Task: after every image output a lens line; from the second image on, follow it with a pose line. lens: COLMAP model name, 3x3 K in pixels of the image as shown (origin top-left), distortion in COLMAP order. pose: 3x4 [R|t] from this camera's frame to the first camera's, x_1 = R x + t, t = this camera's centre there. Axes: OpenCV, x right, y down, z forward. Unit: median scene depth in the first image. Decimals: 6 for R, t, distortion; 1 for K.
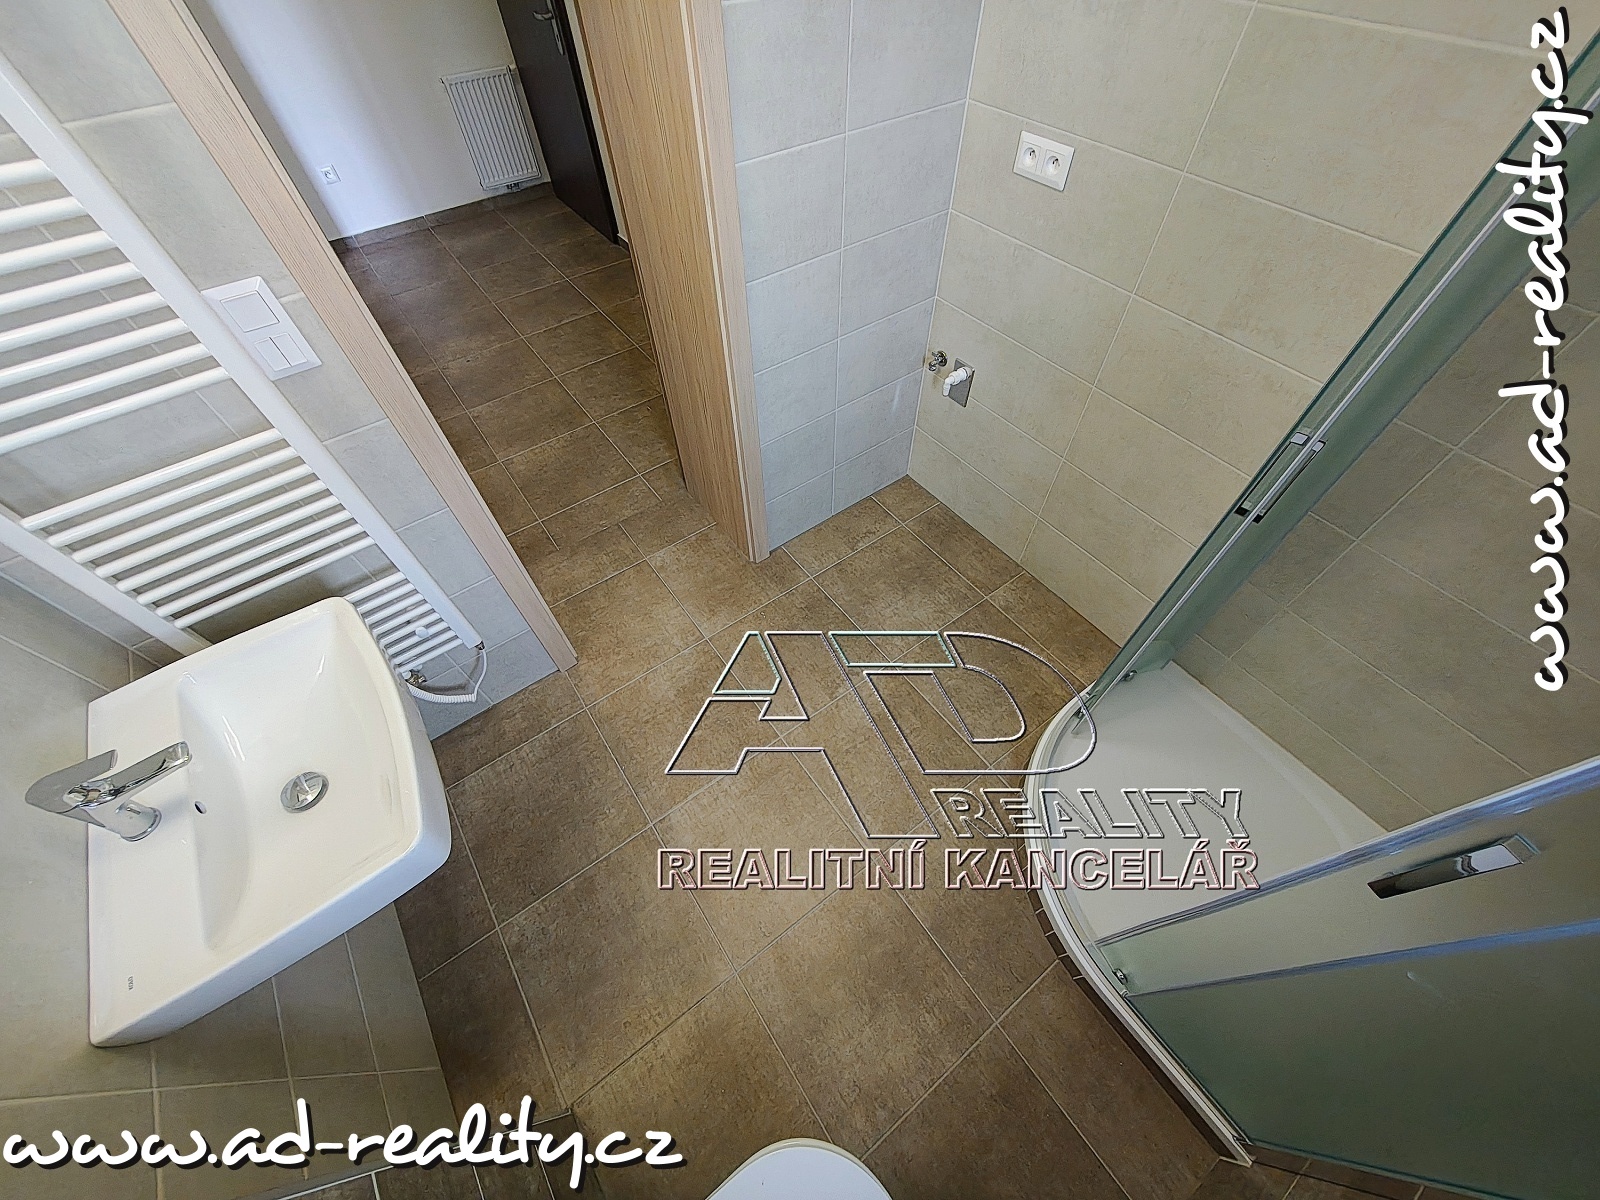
lens RADIAL K [[607.1, 0, 798.3], [0, 607.1, 597.9], [0, 0, 1]] dist [-0.001219, -0.000044]
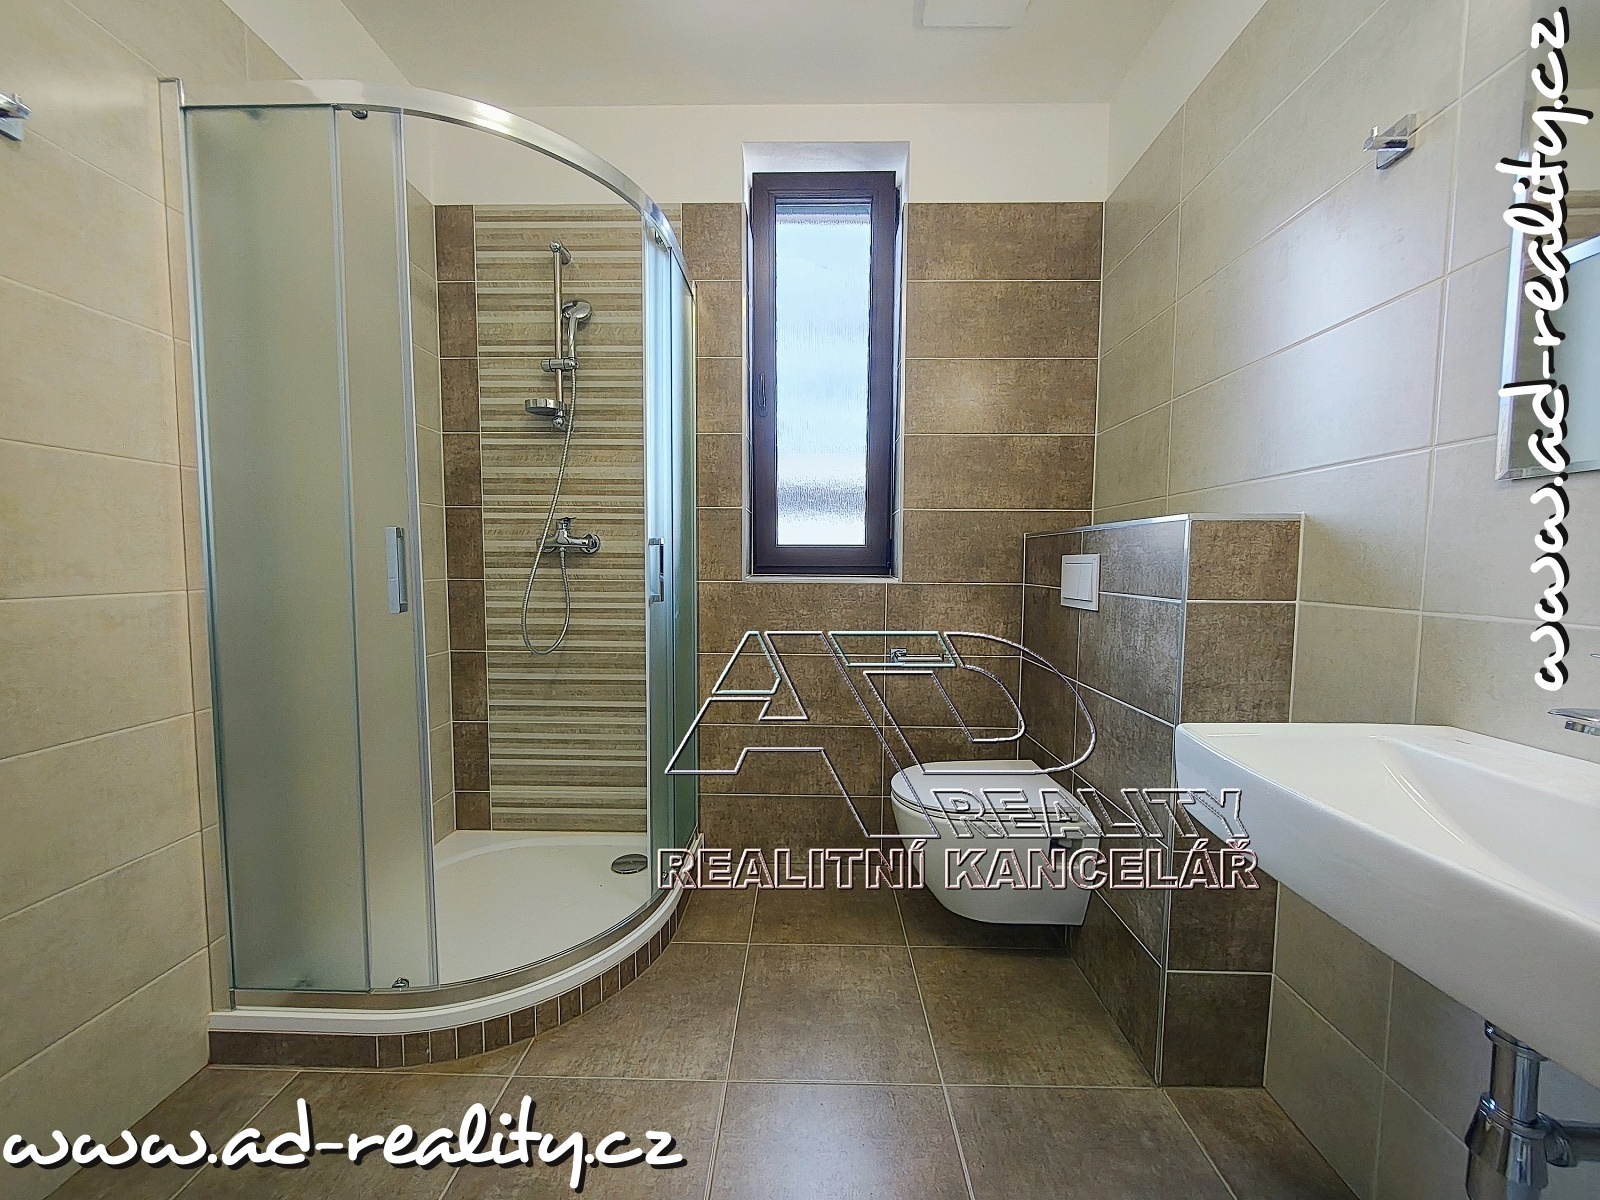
lens RADIAL K [[607.1, 0, 800.0], [0, 607.1, 602.0], [0, 0, 1]] dist [-0.001219, -0.000044]
pose [[-0.798065, -0.024089, 0.602089, -0.443566], [0.492091, 0.550614, 0.674293, -0.413528], [-0.347761, 0.834413, -0.427572, 0.895047]]
